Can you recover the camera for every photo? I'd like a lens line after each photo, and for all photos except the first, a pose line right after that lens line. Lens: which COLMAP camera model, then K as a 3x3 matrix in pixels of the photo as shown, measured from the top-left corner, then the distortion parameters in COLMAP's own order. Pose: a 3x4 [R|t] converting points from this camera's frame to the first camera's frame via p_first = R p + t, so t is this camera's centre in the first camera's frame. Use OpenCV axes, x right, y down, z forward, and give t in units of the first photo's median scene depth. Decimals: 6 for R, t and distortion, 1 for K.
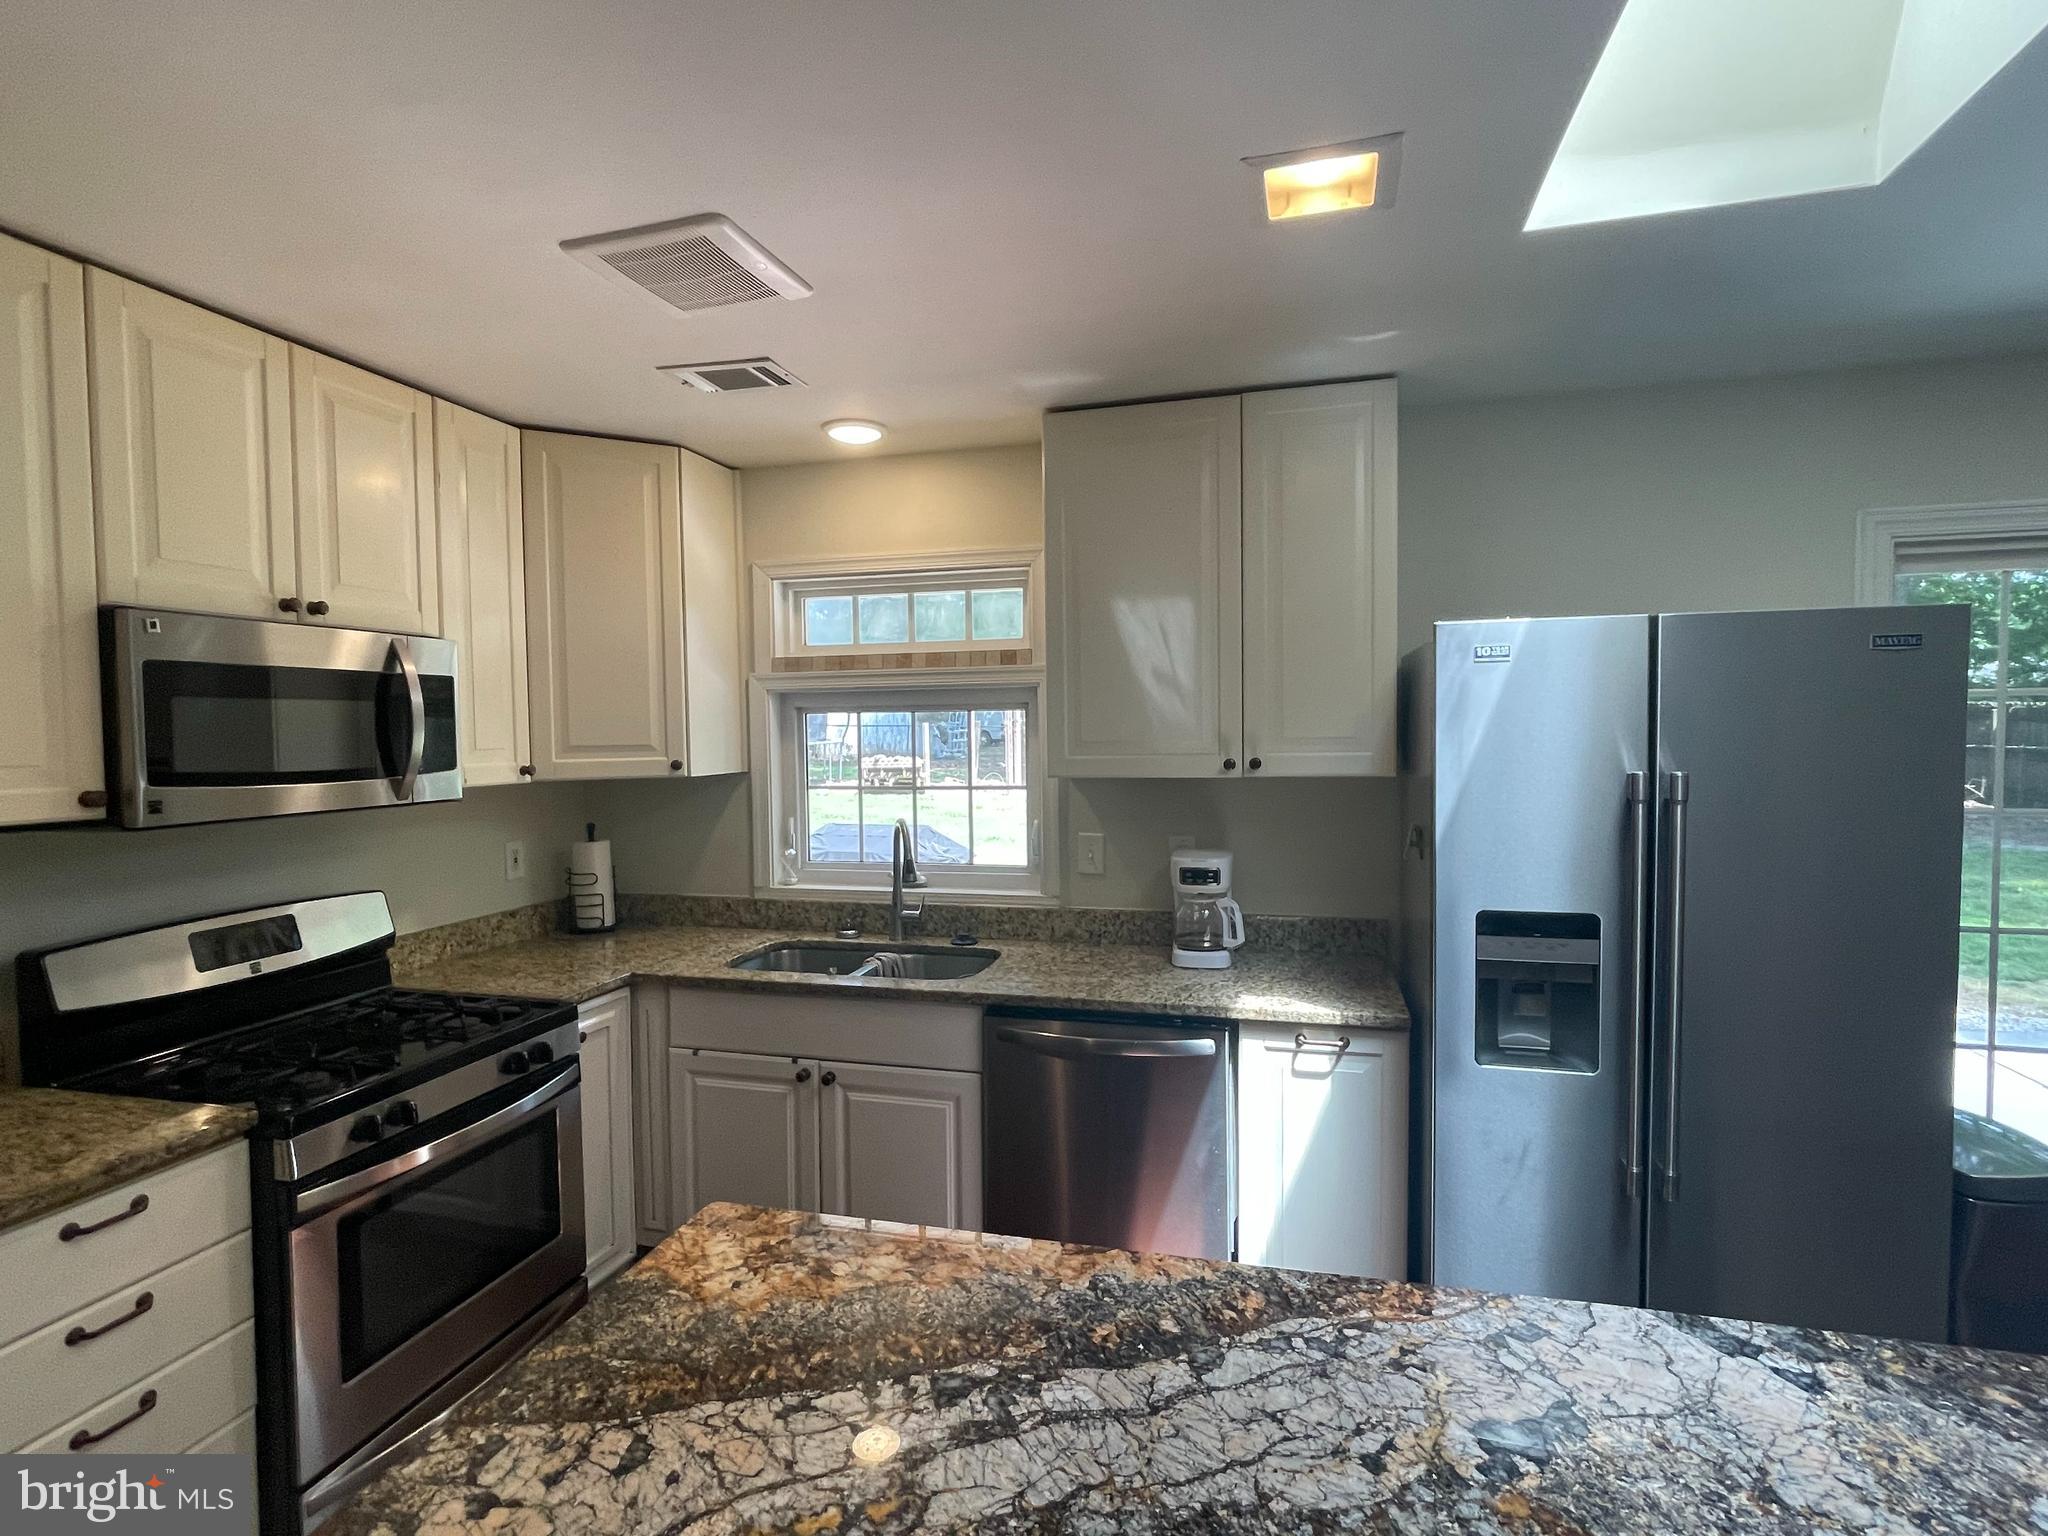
lens RADIAL K [[1016.5, 0, 1027.0], [0, 1016.5, 761.8], [0, 0, 1]] dist [-0.001011, -0.000315]
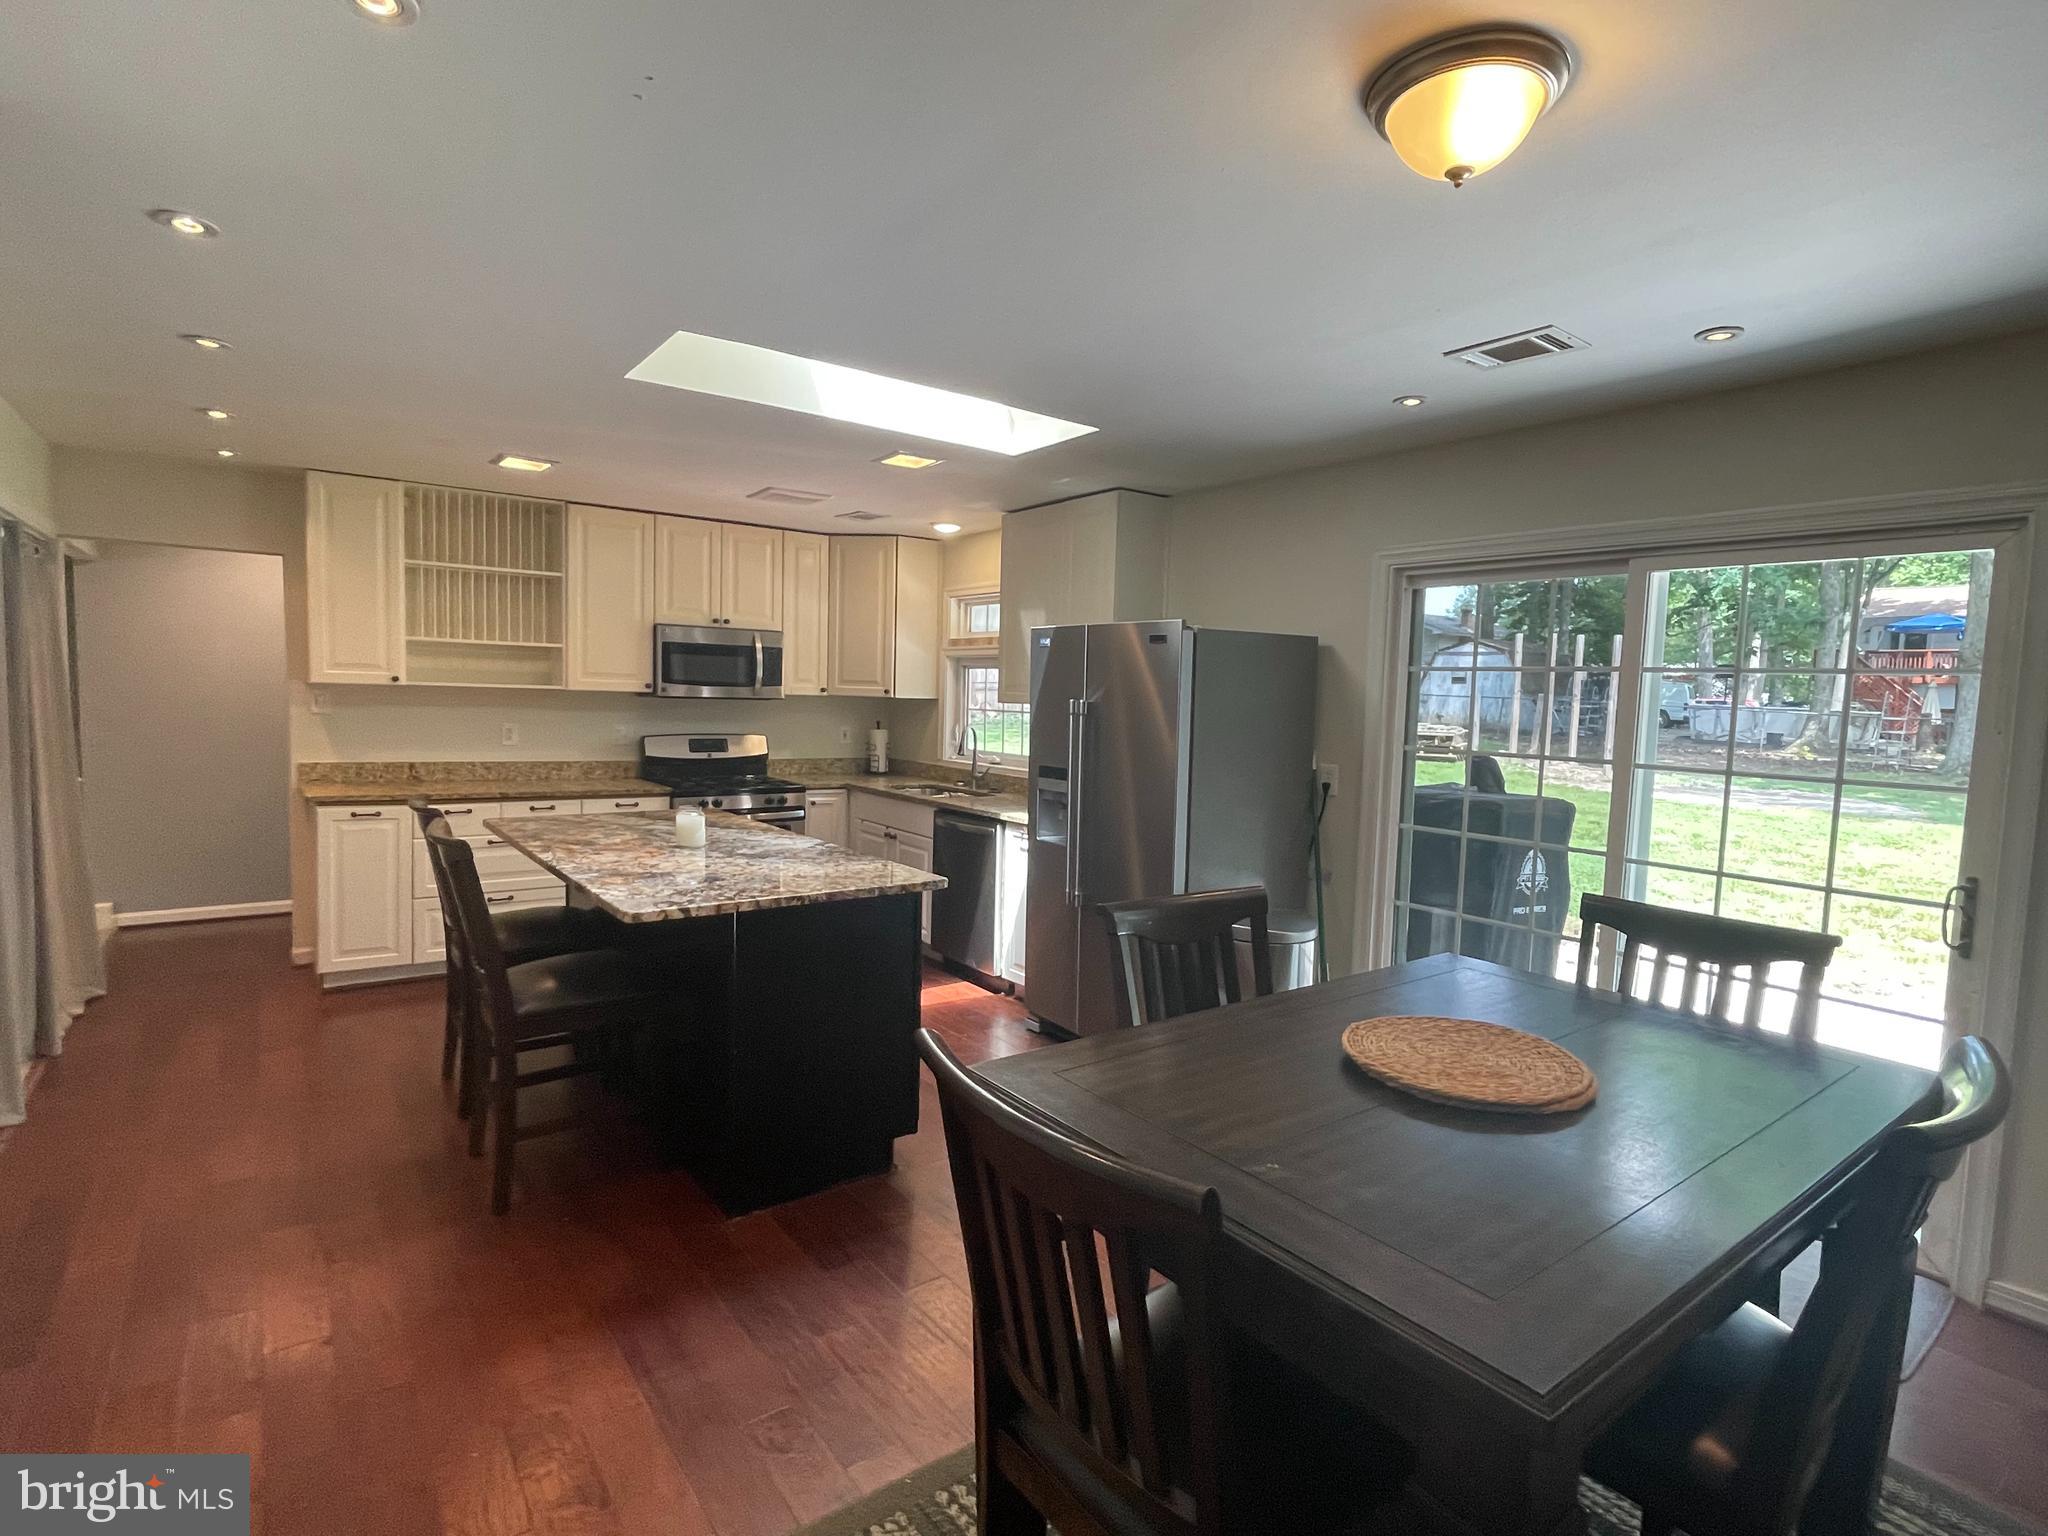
lens RADIAL K [[1016.5, 0, 1030.1], [0, 1016.5, 769.6], [0, 0, 1]] dist [-0.001011, -0.000315]
pose [[0.794205, 0.084901, -0.601690, 1.360842], [-0.061430, 0.996336, 0.059503, 0.024746], [0.604537, -0.010296, 0.796510, -0.559669]]
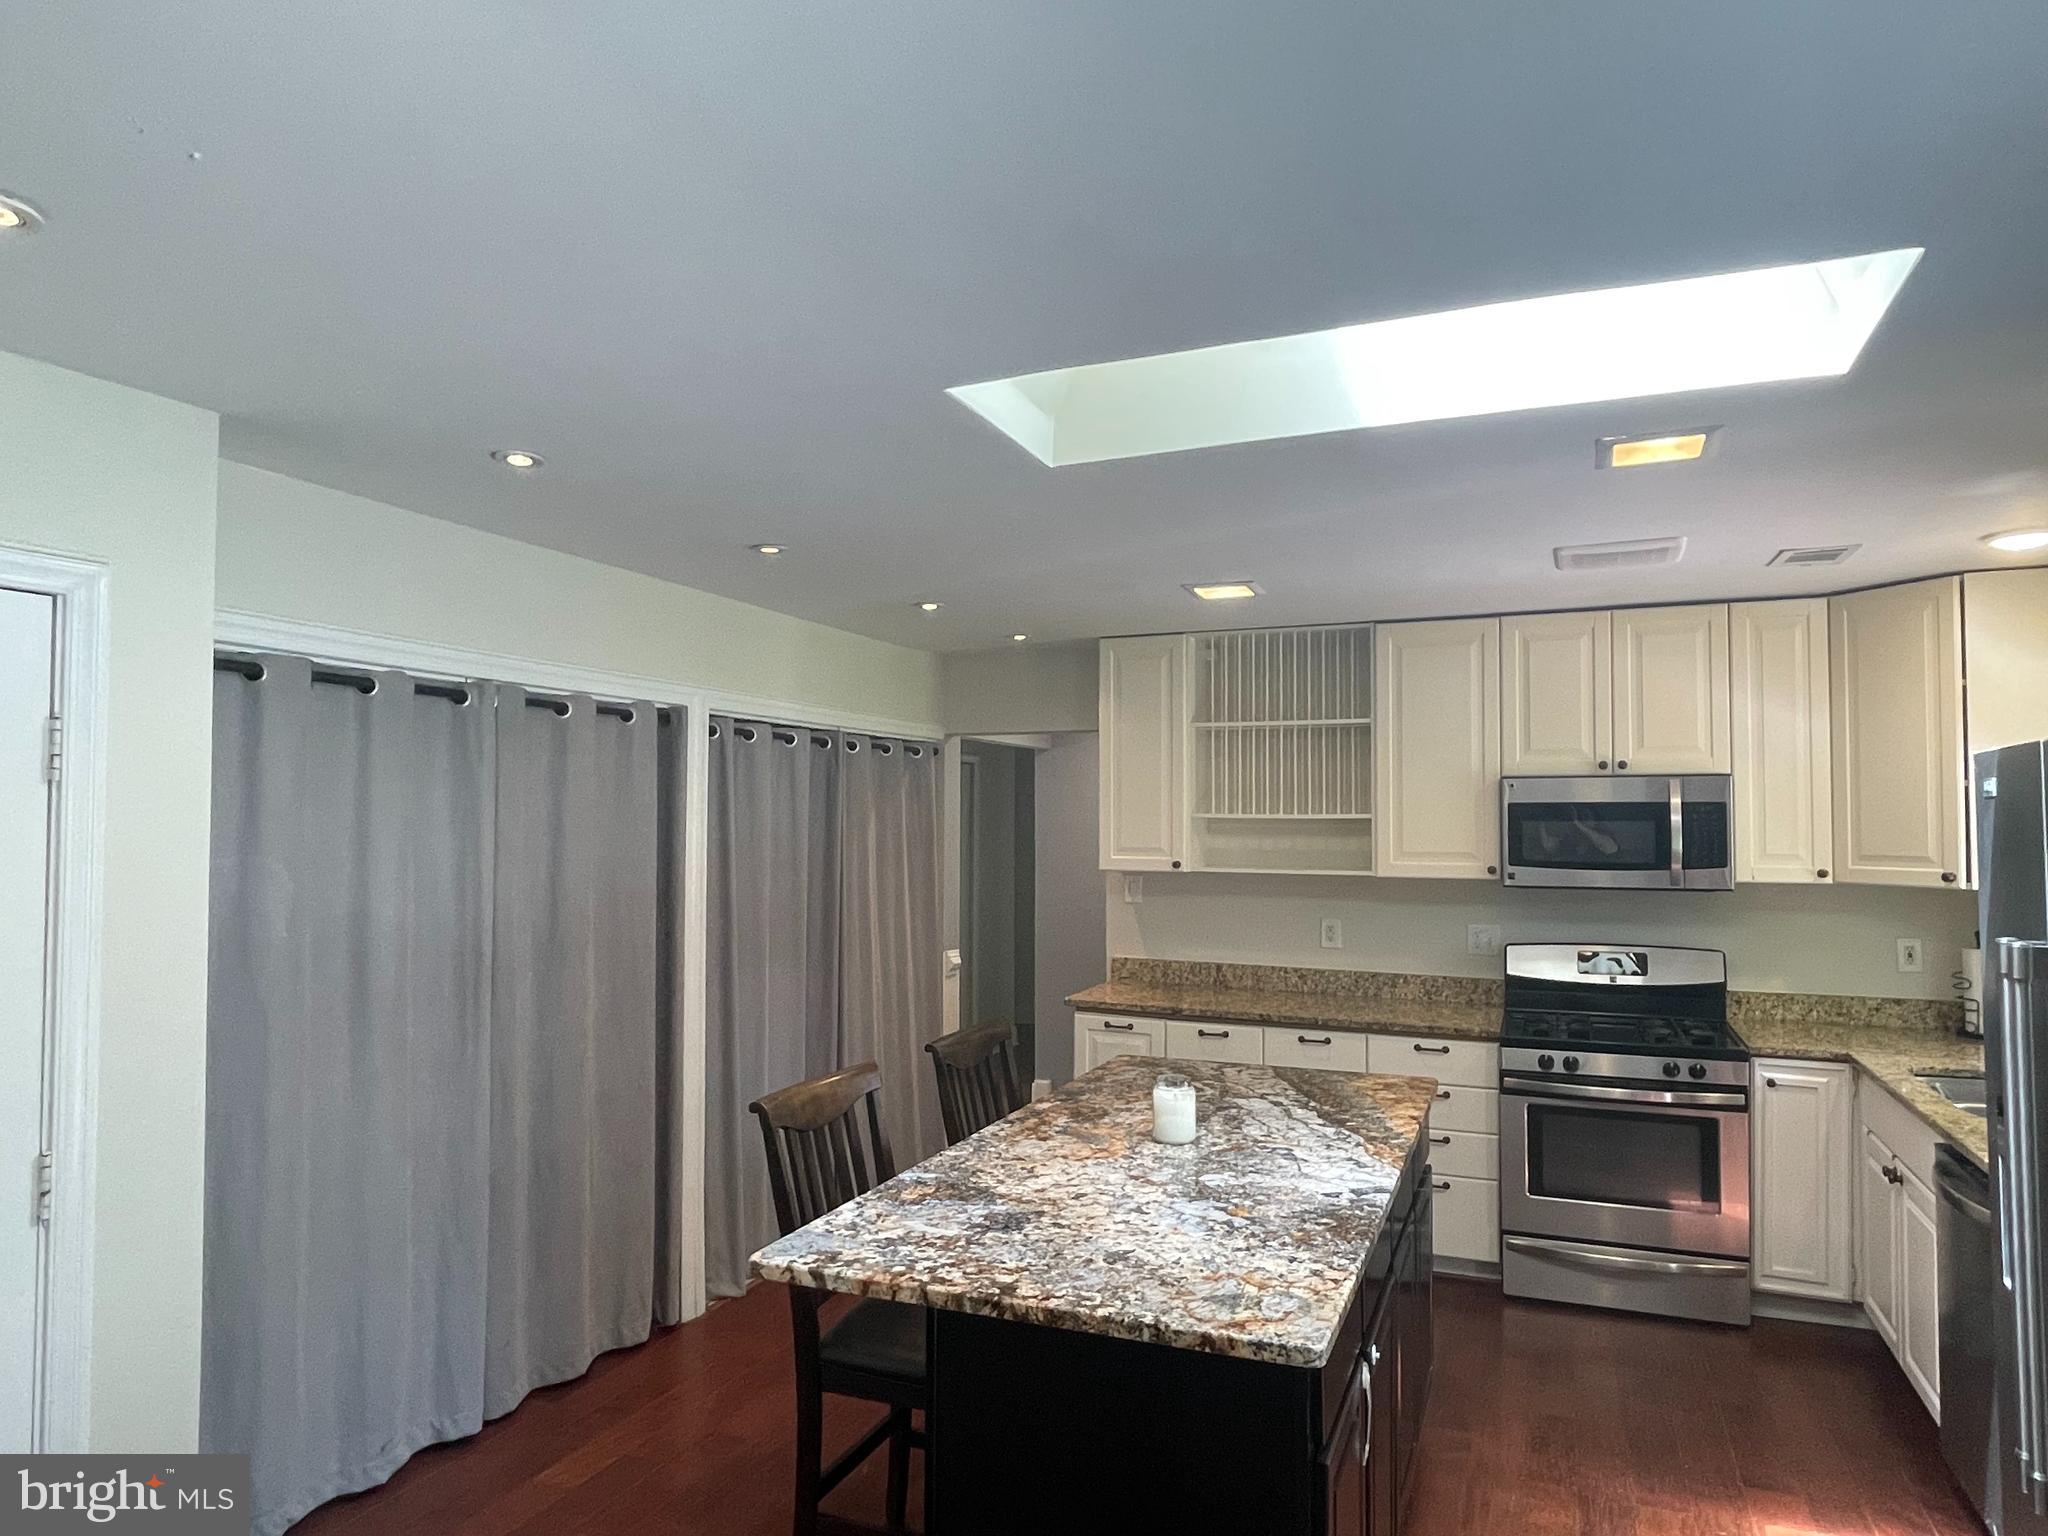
lens RADIAL K [[1260.2, 0, 1011.1], [0, 1260.2, 774.1], [0, 0, 1]] dist [-0.029087, -0.001757]
pose [[-0.140391, -0.021135, -0.989871, 1.261392], [-0.032814, 0.999322, -0.016683, -0.060341], [0.989552, 0.030140, -0.140989, 0.264471]]
